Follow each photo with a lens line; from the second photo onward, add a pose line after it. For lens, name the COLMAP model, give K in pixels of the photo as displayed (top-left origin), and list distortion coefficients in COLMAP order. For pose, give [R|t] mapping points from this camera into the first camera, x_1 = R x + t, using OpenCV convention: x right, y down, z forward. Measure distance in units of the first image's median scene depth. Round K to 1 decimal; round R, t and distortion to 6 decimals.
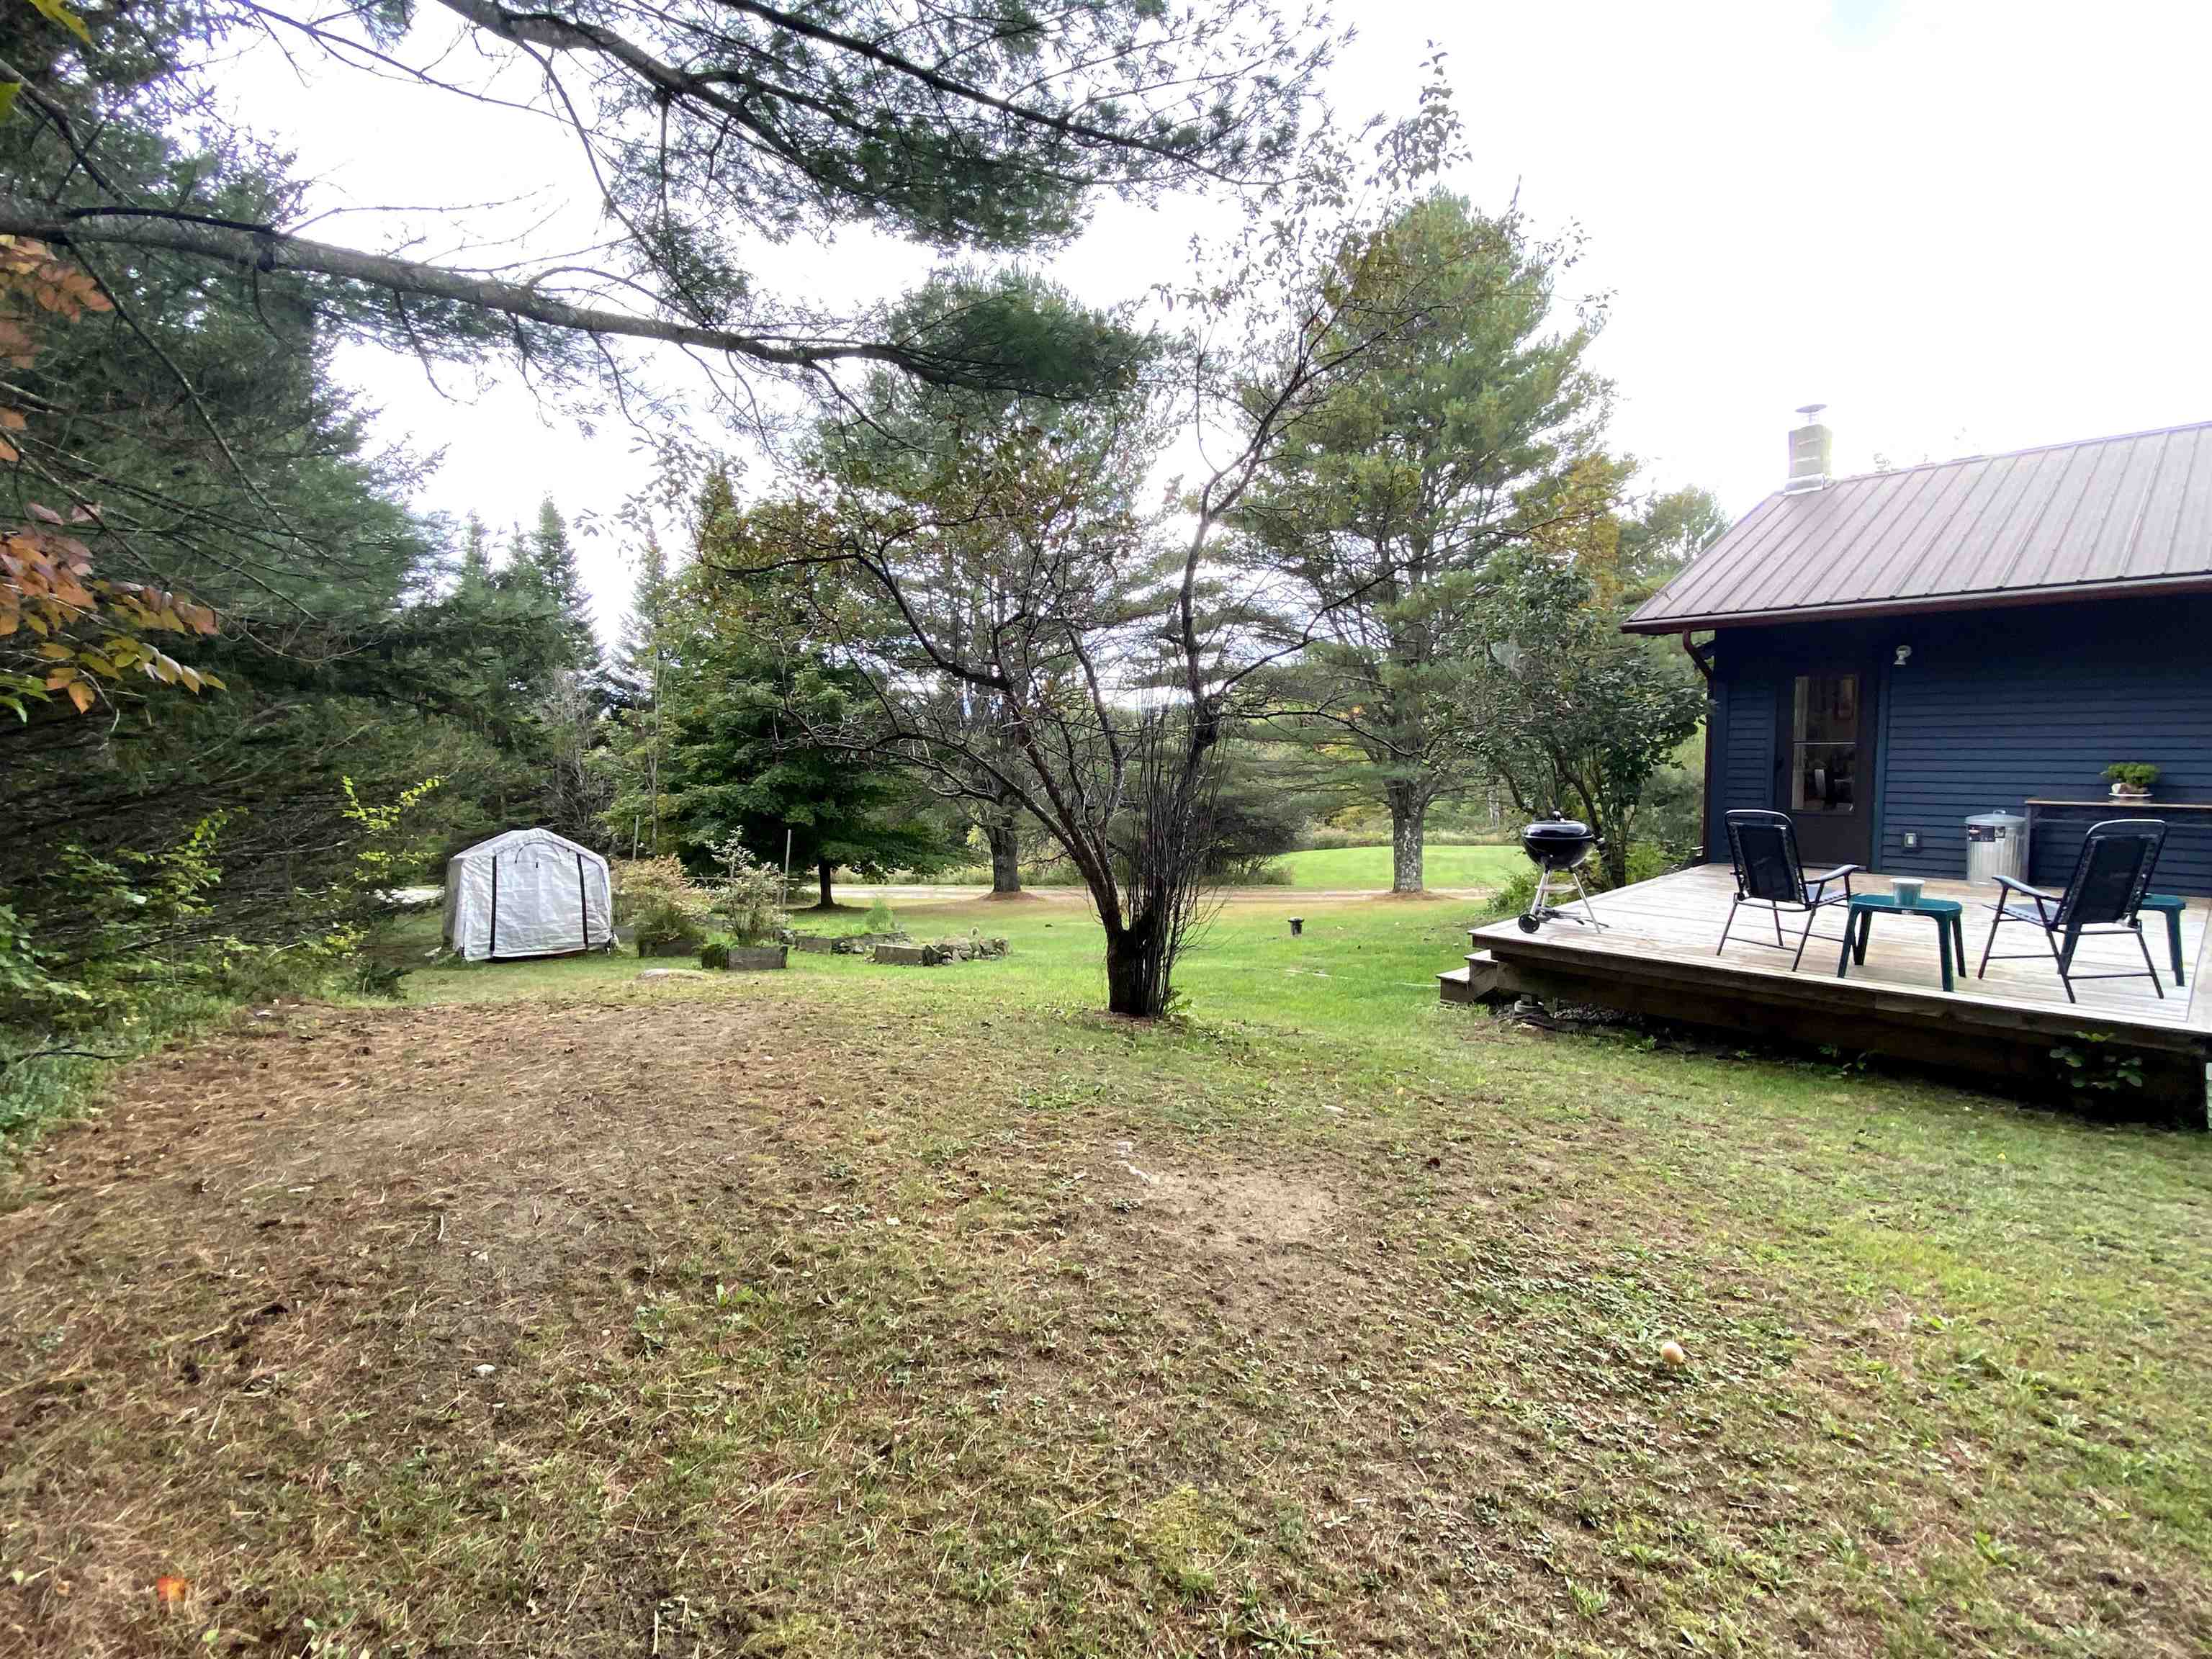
lens RADIAL K [[985.4, 0, 1106.0], [0, 985.4, 829.5], [0, 0, 1]] dist [0.000663, -0.000008]
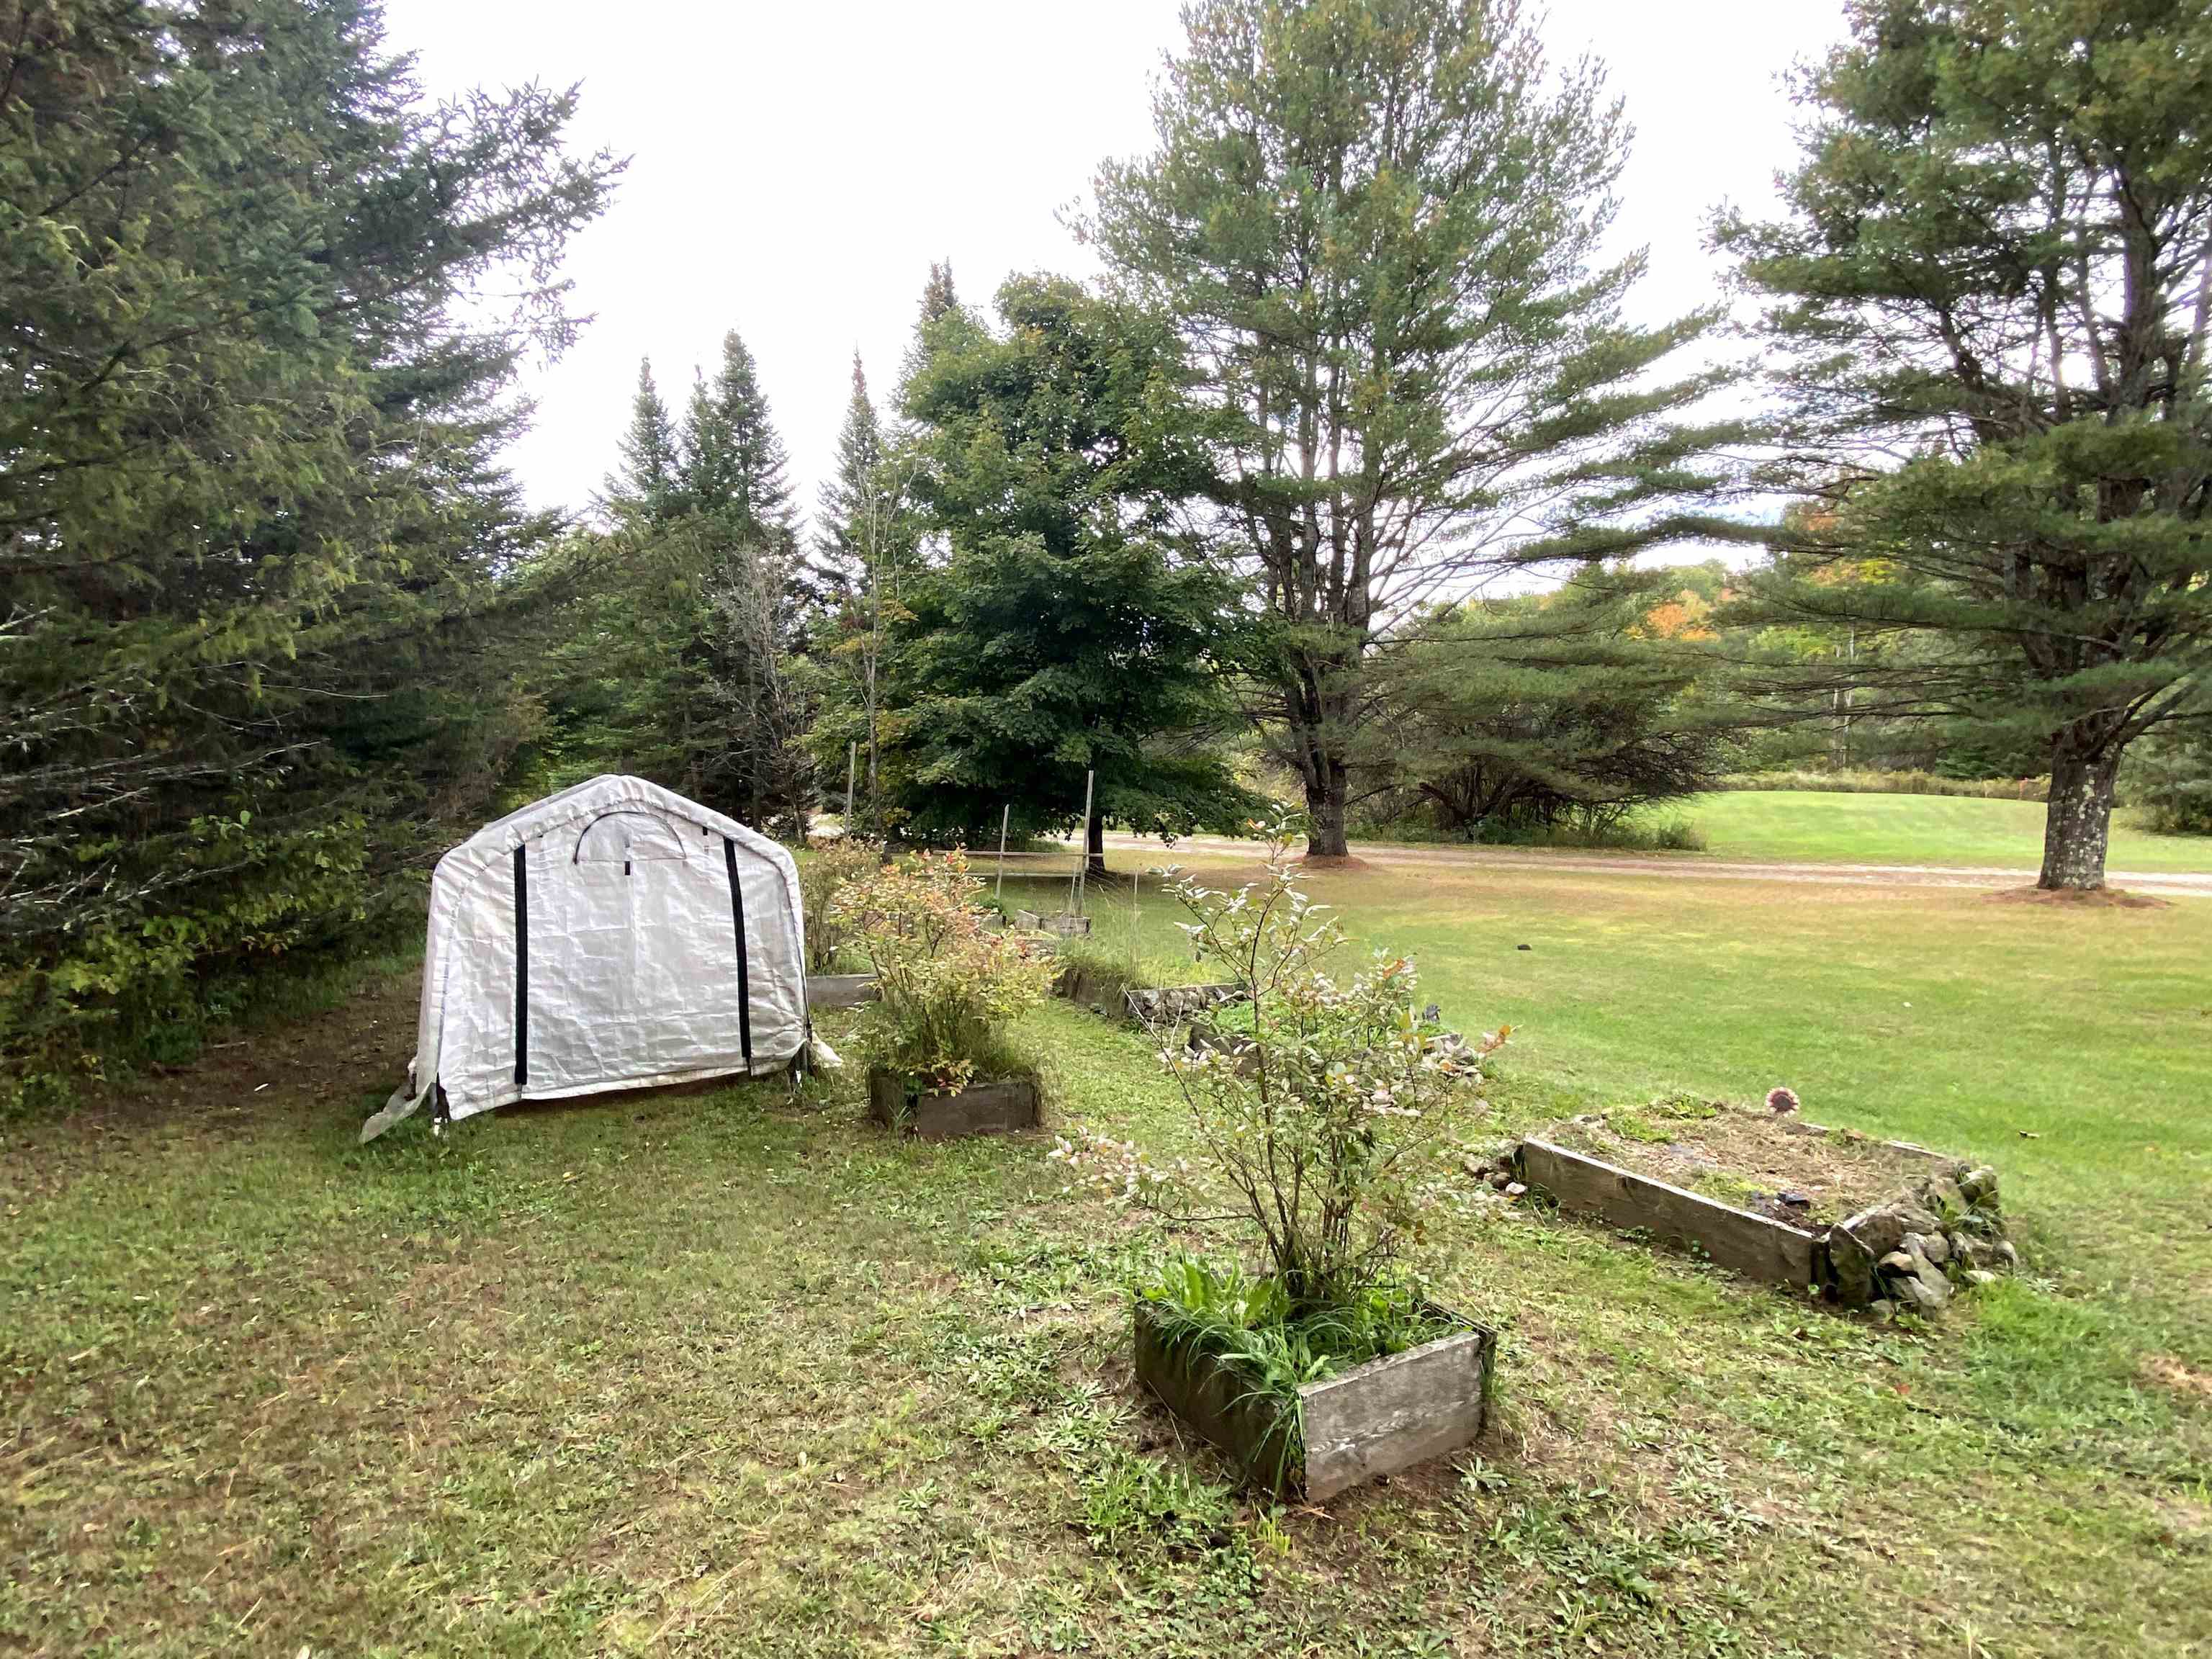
lens RADIAL K [[1036.6, 0, 1106.0], [0, 1036.6, 829.5], [0, 0, 1]] dist [0.041277, 0.000084]
pose [[0.981329, 0.029566, -0.190051, -0.135117], [-0.016751, 0.997498, 0.068686, -0.004800], [0.191606, -0.064220, 0.979369, 0.273072]]
